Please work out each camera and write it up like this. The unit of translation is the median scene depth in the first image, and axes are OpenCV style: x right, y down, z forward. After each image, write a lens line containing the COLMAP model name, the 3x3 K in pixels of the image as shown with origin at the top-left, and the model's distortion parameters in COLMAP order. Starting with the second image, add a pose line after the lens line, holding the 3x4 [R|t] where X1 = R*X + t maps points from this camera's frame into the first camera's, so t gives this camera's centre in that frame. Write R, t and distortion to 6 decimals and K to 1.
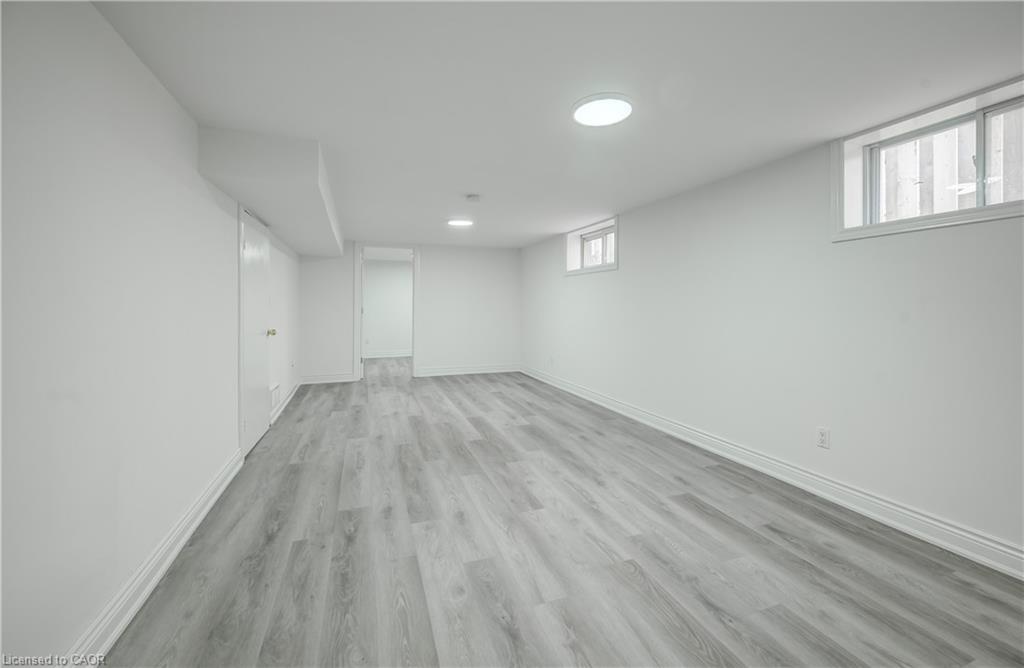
lens RADIAL K [[407.9, 0, 514.1], [0, 407.9, 310.9], [0, 0, 1]] dist [-0.000709, 0.000010]
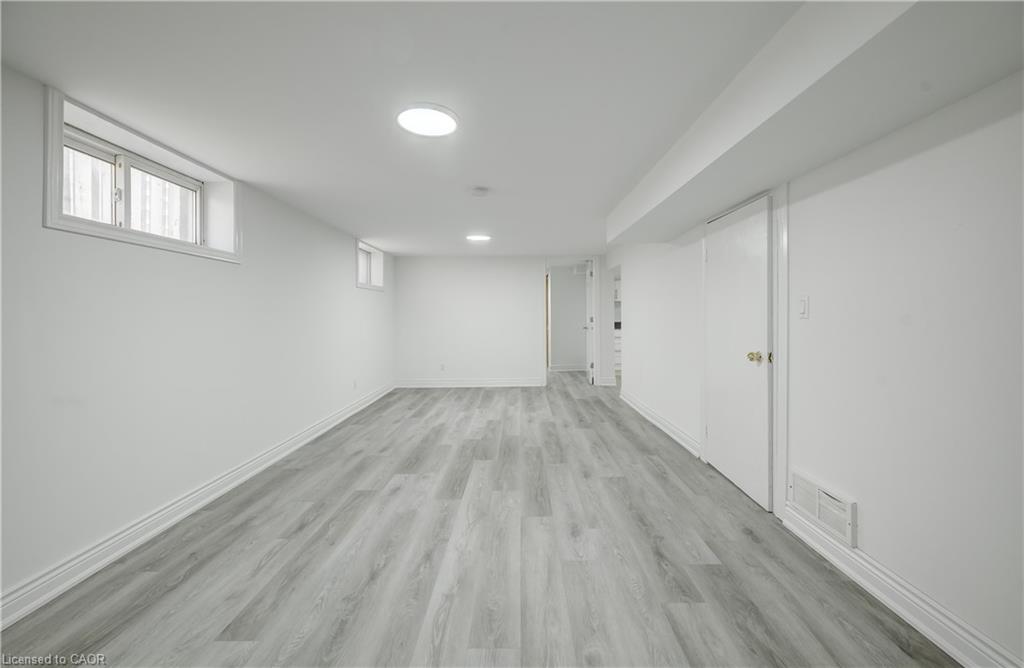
lens RADIAL K [[407.9, 0, 514.1], [0, 407.9, 310.9], [0, 0, 1]] dist [-0.000709, 0.000010]
pose [[-0.933137, 0.013145, 0.359281, -0.575213], [0.014135, 0.999900, 0.000129, -0.029848], [-0.359243, 0.005199, -0.933230, 2.124211]]
